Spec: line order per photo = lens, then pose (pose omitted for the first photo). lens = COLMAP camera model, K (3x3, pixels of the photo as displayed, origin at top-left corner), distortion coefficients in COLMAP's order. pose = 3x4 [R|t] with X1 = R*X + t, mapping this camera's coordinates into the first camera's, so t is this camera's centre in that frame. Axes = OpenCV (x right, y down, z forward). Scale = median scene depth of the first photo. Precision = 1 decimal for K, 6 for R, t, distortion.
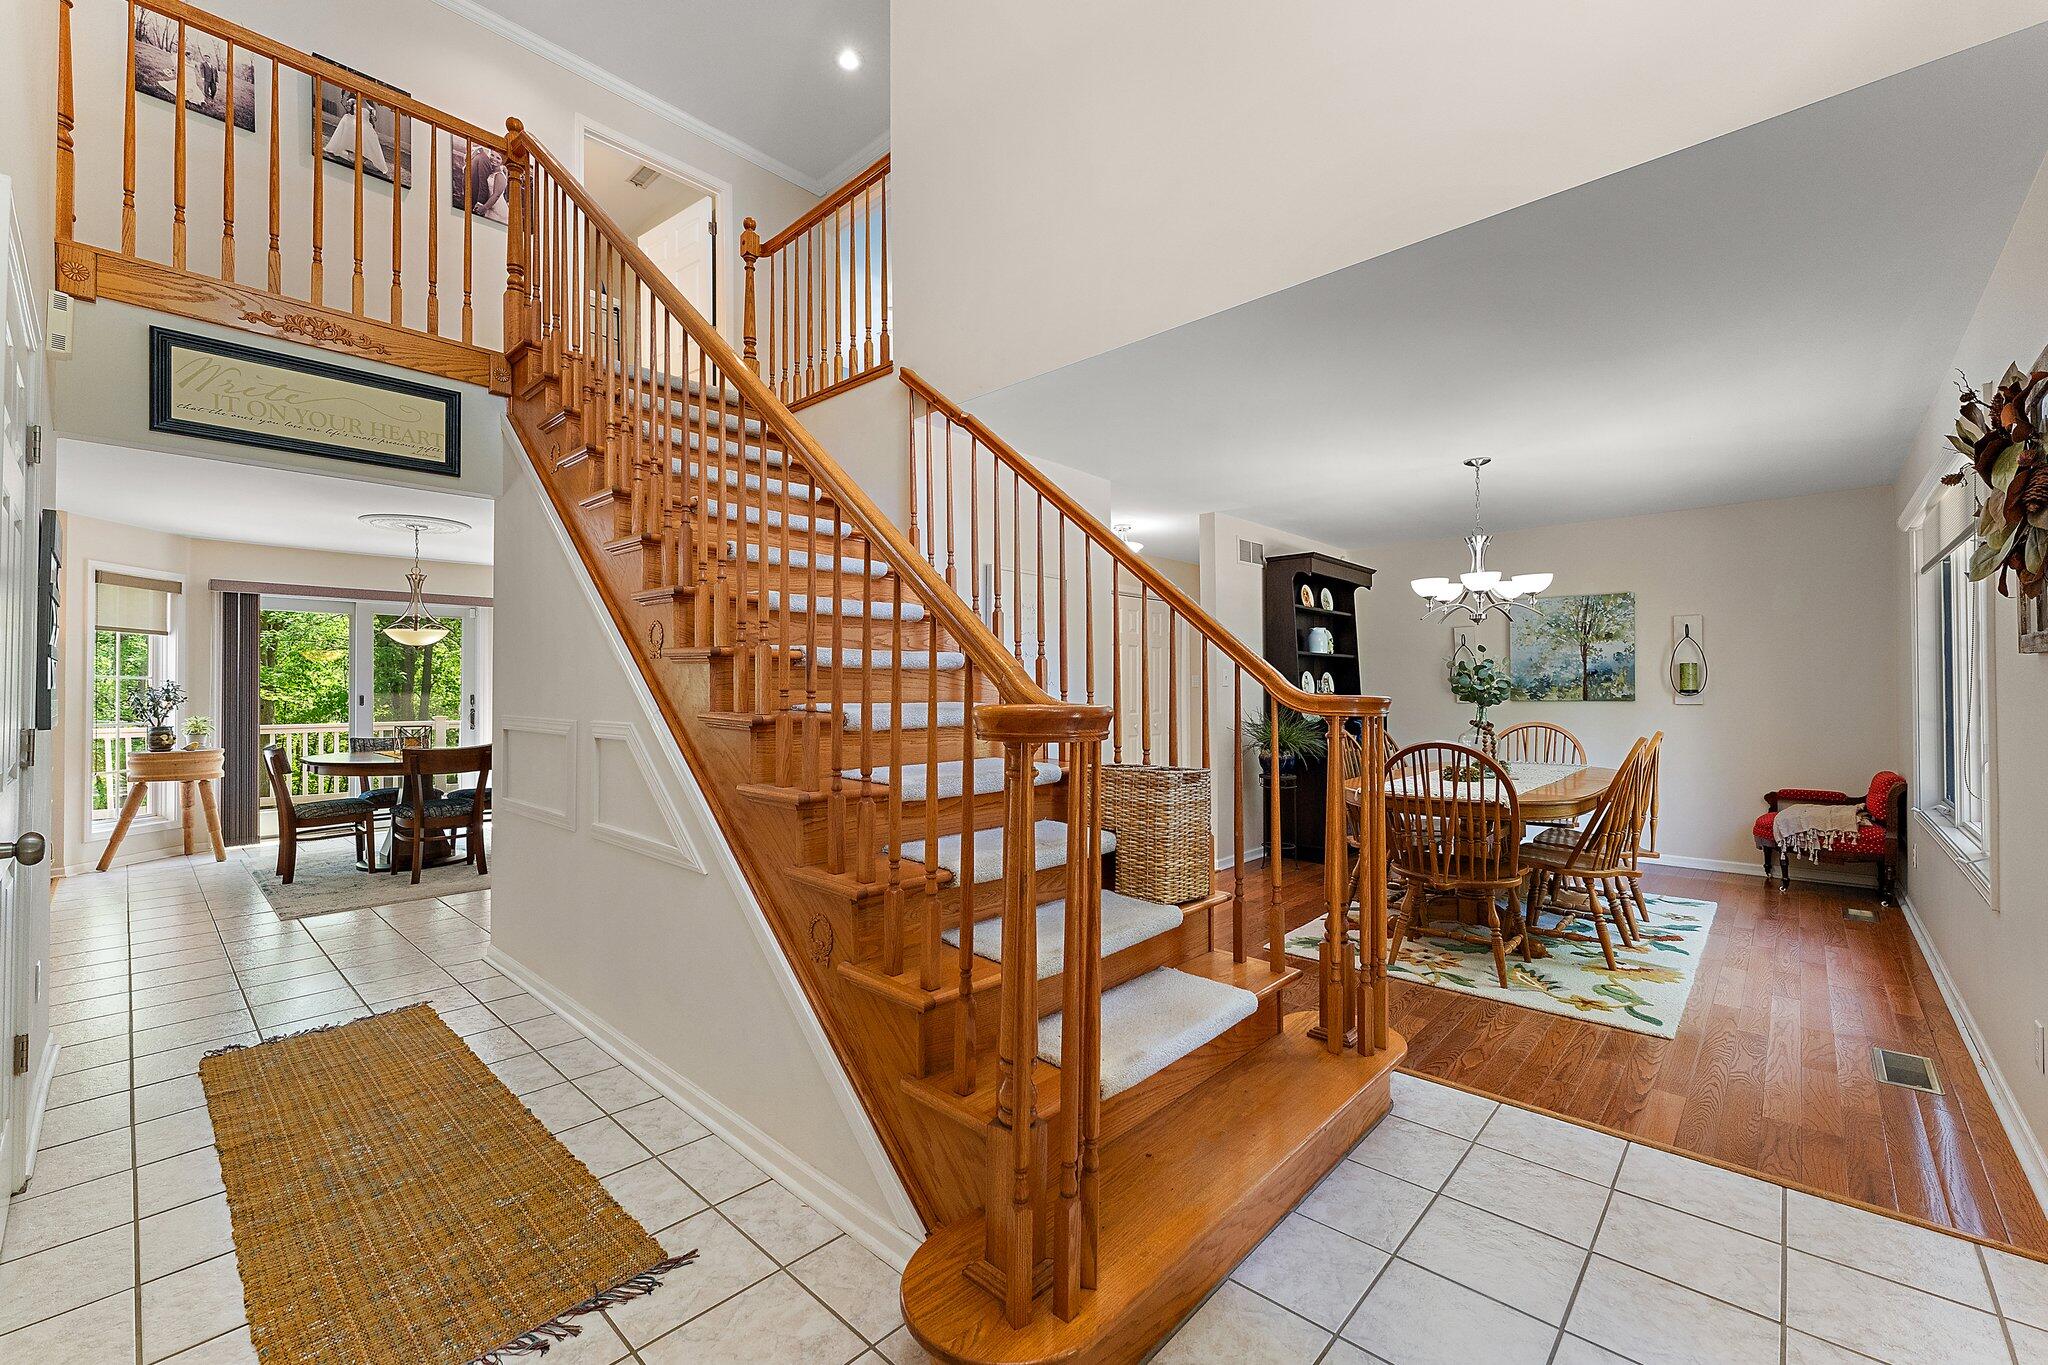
lens RADIAL K [[824.4, 0, 1035.5], [0, 824.4, 680.0], [0, 0, 1]] dist [-0.006326, 0.001045]
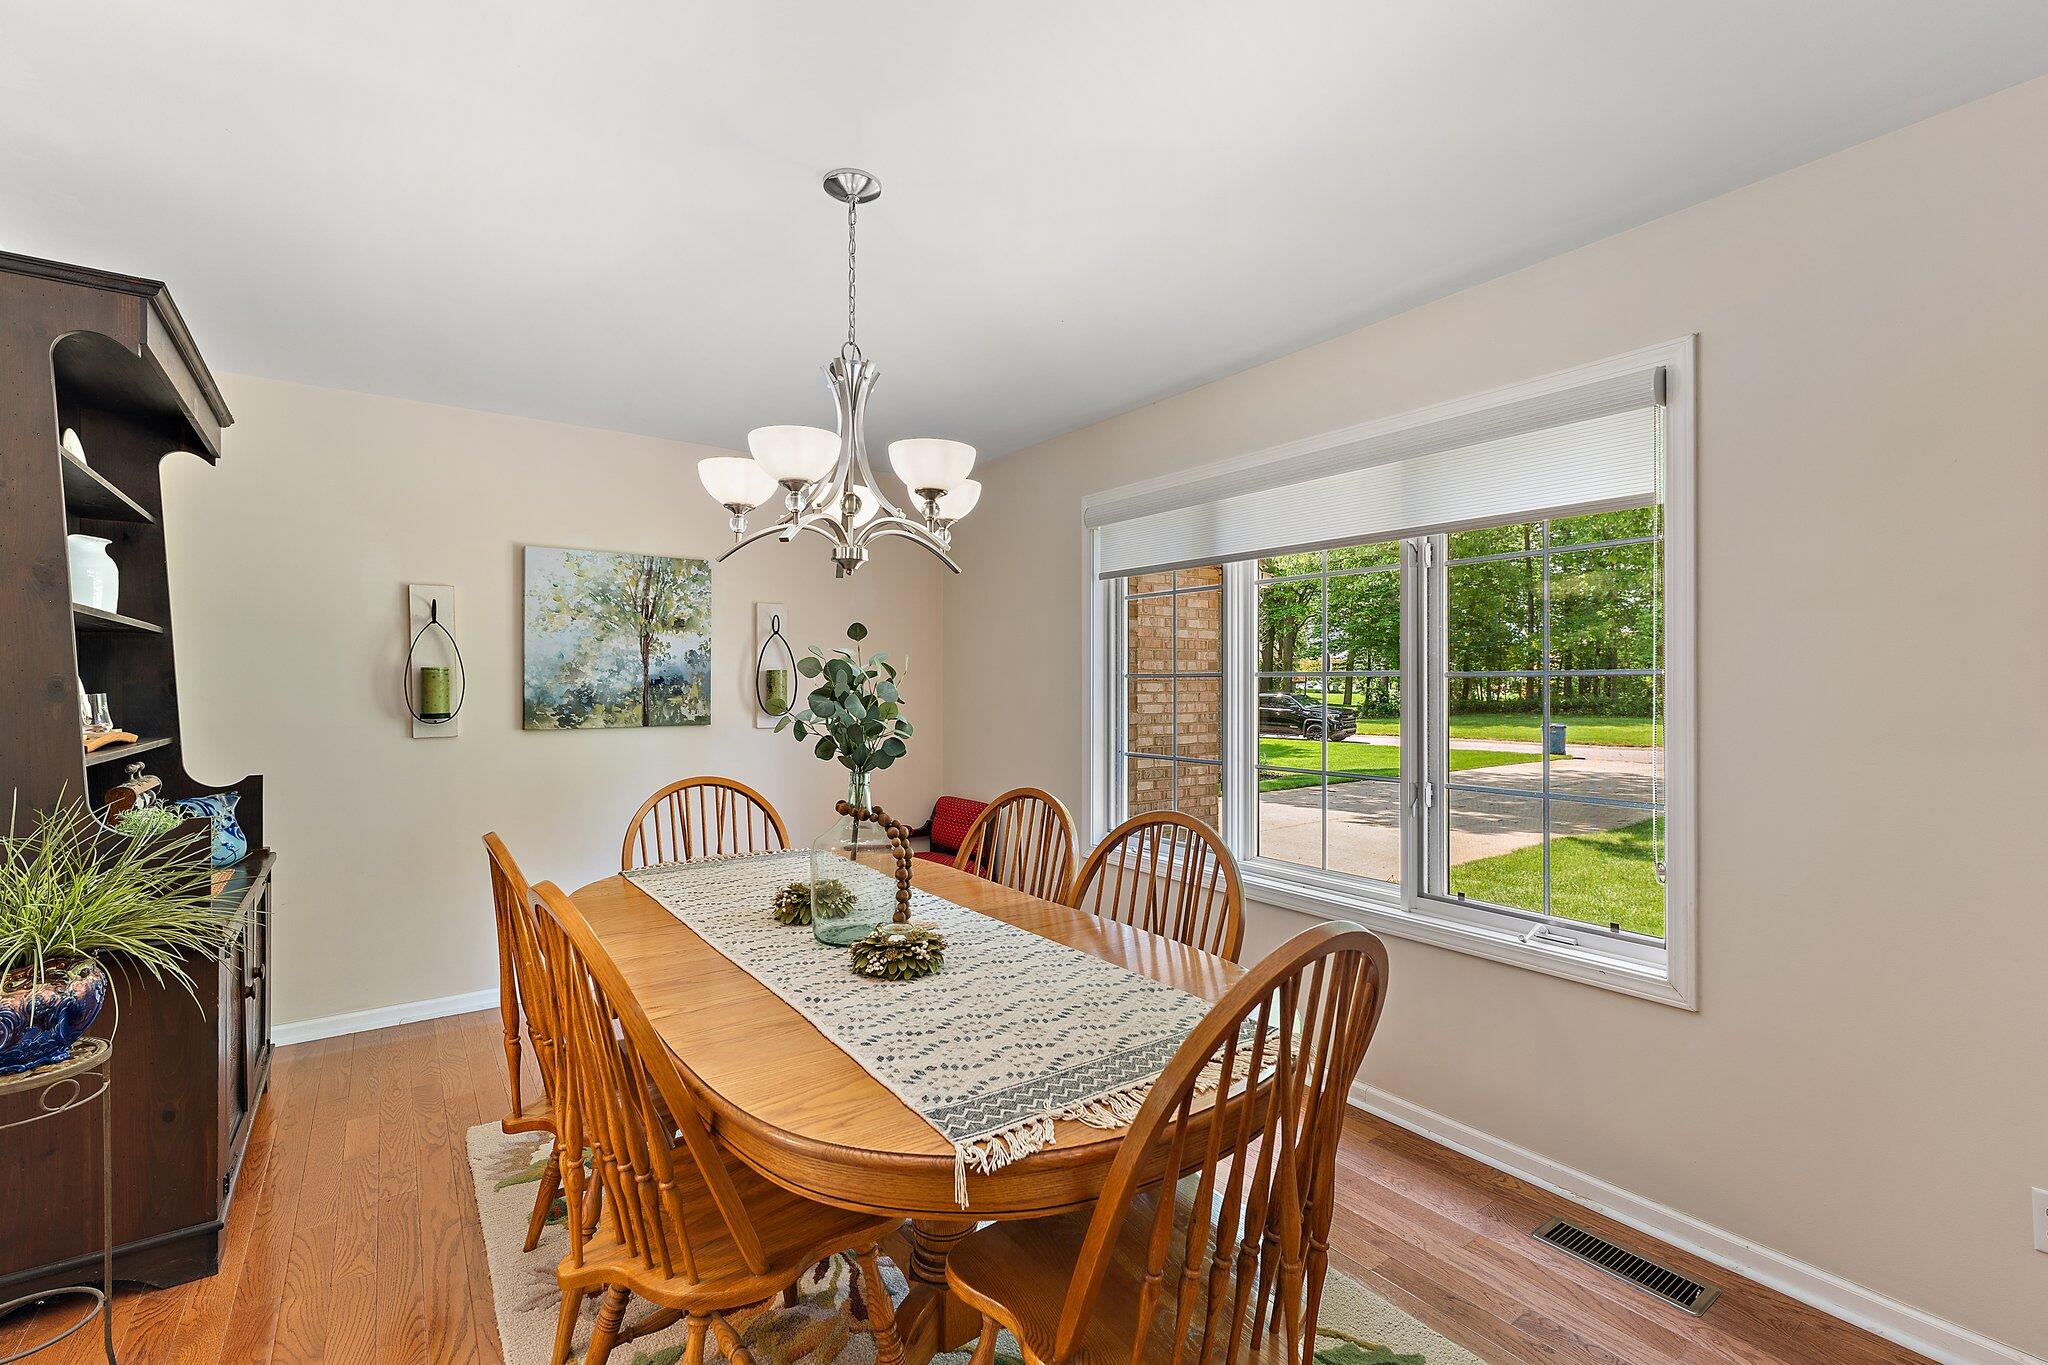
lens RADIAL K [[898.8, 0, 1031.1], [0, 898.8, 688.8], [0, 0, 1]] dist [0.000770, 0.000345]
pose [[0.213871, 0.003643, 0.976855, 0.073559], [-0.010930, 0.999939, -0.001336, -0.005328], [-0.976801, -0.010392, 0.213897, 0.574978]]
